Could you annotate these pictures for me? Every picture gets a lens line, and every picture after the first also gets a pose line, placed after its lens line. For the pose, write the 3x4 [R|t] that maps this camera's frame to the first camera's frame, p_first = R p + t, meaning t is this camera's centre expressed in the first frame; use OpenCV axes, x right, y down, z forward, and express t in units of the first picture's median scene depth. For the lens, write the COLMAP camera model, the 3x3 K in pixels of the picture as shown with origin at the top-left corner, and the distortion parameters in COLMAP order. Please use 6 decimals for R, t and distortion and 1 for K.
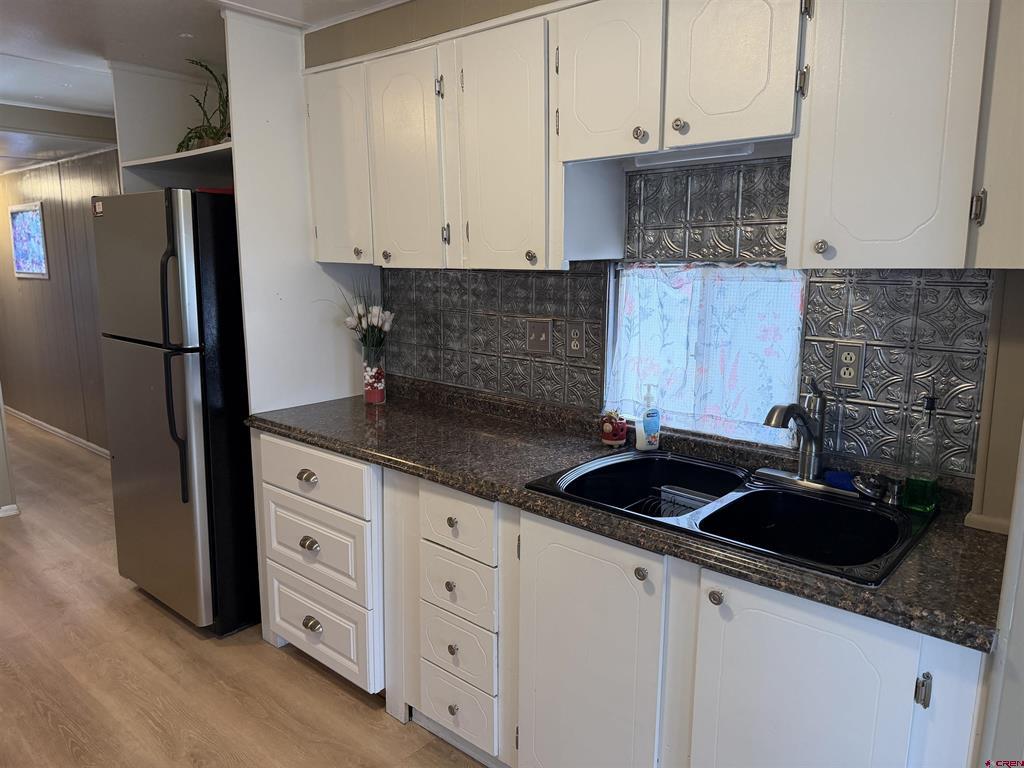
lens RADIAL K [[715.2, 0, 512.0], [0, 715.2, 384.0], [0, 0, 1]] dist [0.114707, -0.185417]
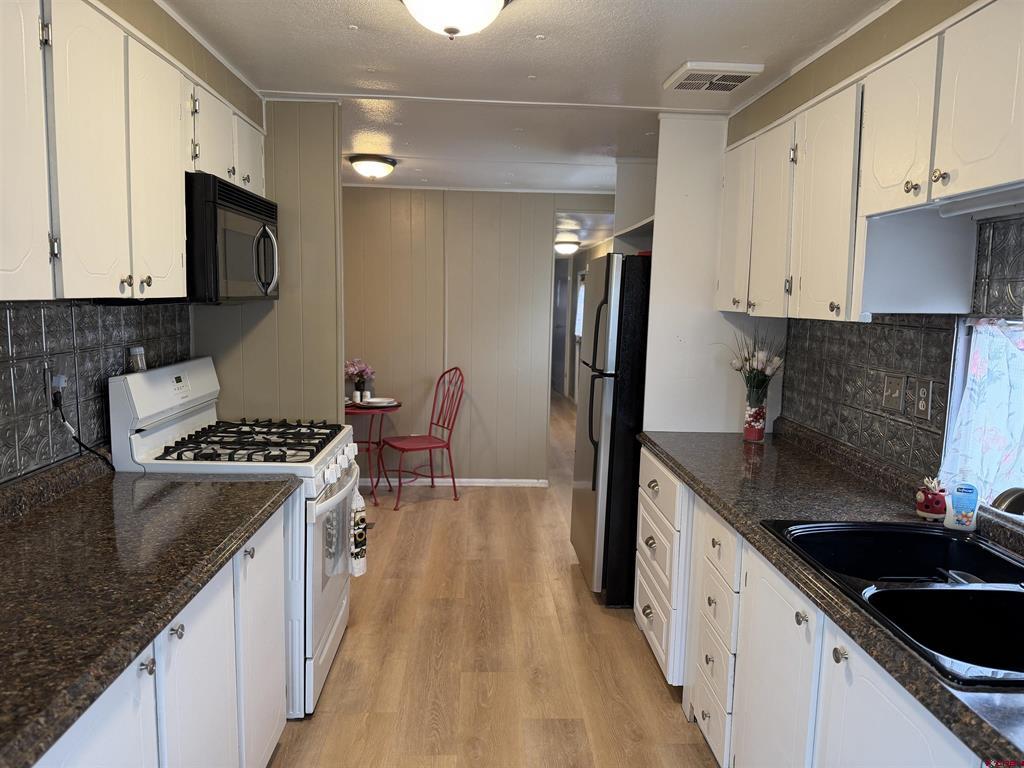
lens RADIAL K [[715.2, 0, 512.0], [0, 715.2, 384.0], [0, 0, 1]] dist [0.114707, -0.185417]
pose [[0.688247, 0.100570, -0.718472, 0.406200], [-0.147449, 0.989066, -0.002799, -0.001322], [0.710335, 0.107864, 0.695550, -0.022751]]
